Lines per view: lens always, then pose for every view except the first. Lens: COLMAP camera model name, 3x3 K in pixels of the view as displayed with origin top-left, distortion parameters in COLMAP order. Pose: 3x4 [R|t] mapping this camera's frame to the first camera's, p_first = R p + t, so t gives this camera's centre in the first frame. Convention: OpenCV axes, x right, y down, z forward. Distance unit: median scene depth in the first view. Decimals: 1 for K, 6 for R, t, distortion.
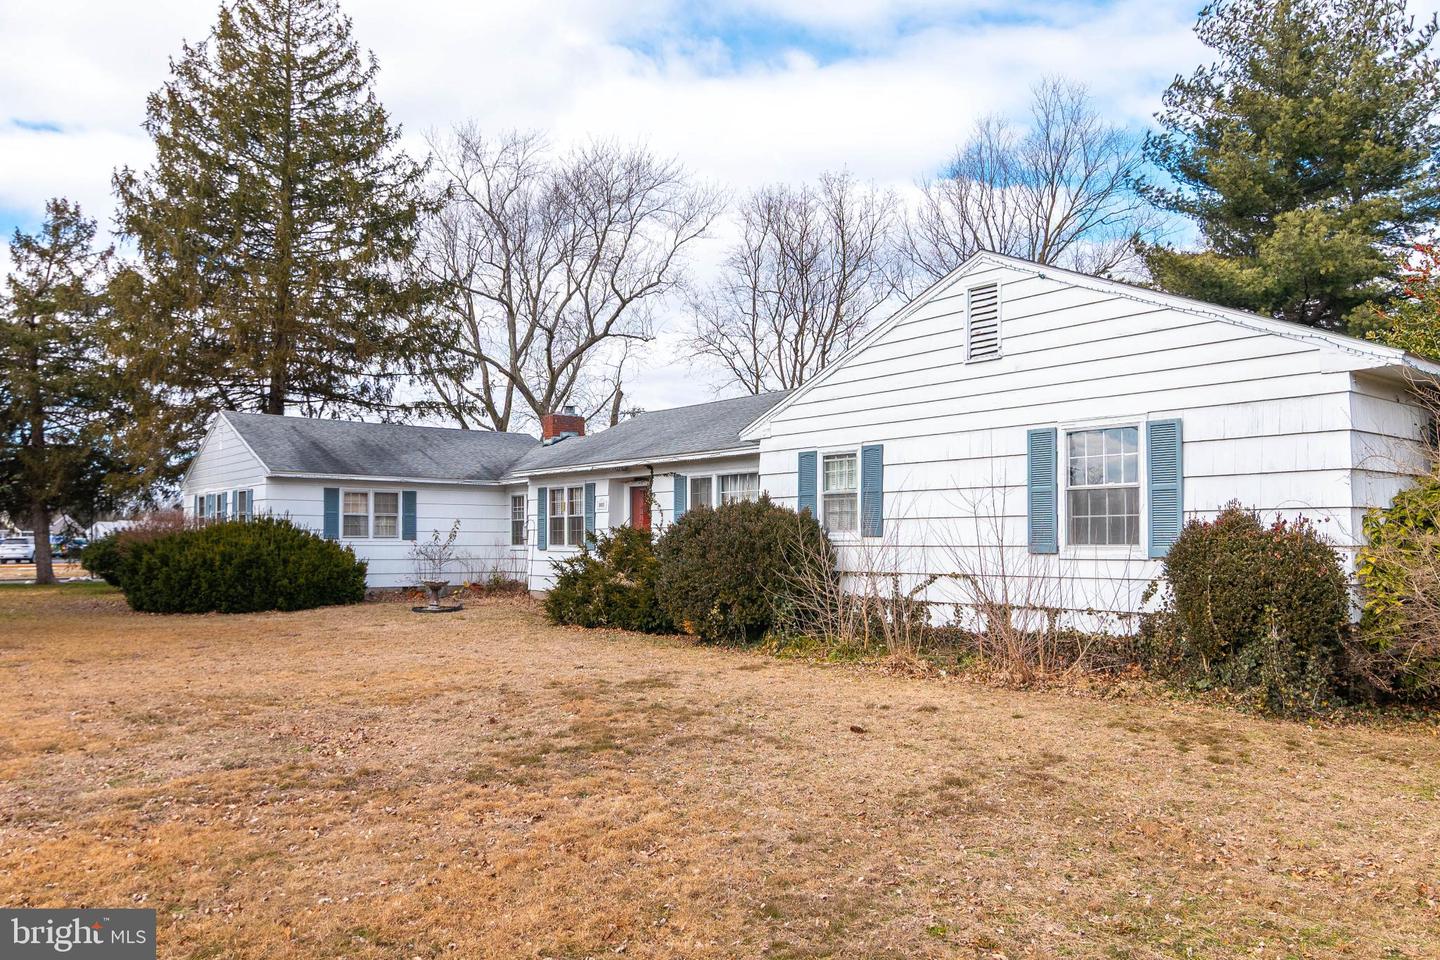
lens RADIAL K [[996.7, 0, 713.7], [0, 996.7, 484.1], [0, 0, 1]] dist [-0.002872, -0.001498]
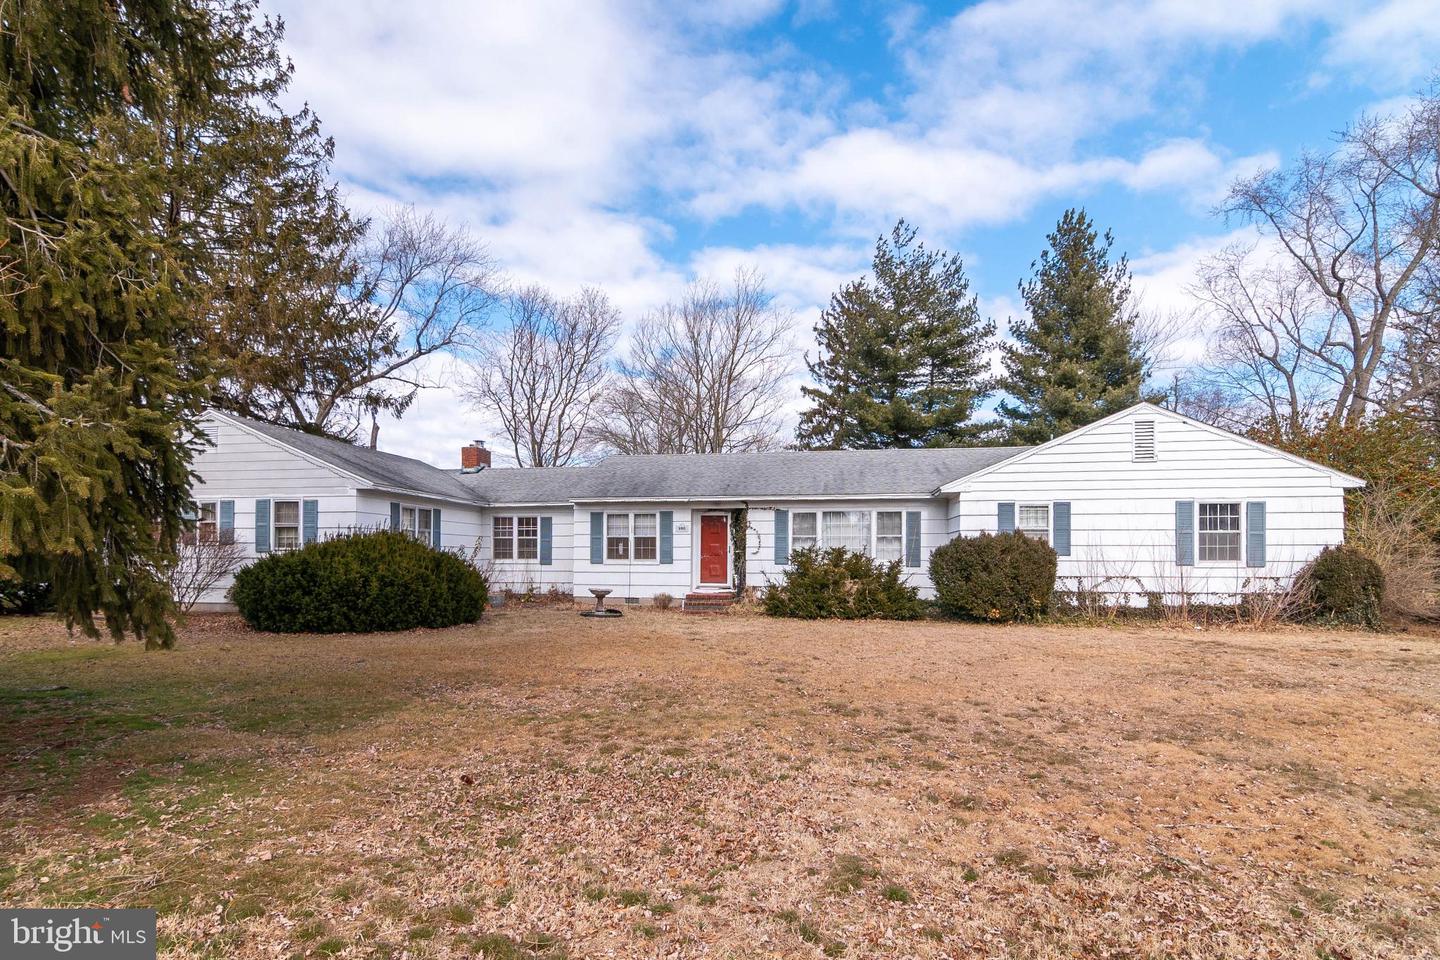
lens RADIAL K [[686.6, 0, 720.1], [0, 686.6, 528.2], [0, 0, 1]] dist [-0.003549, -0.000467]
pose [[0.765745, 0.032292, 0.642333, -1.093019], [-0.041146, 0.999152, -0.001178, 0.032743], [-0.641826, -0.025528, 0.766425, 0.496758]]
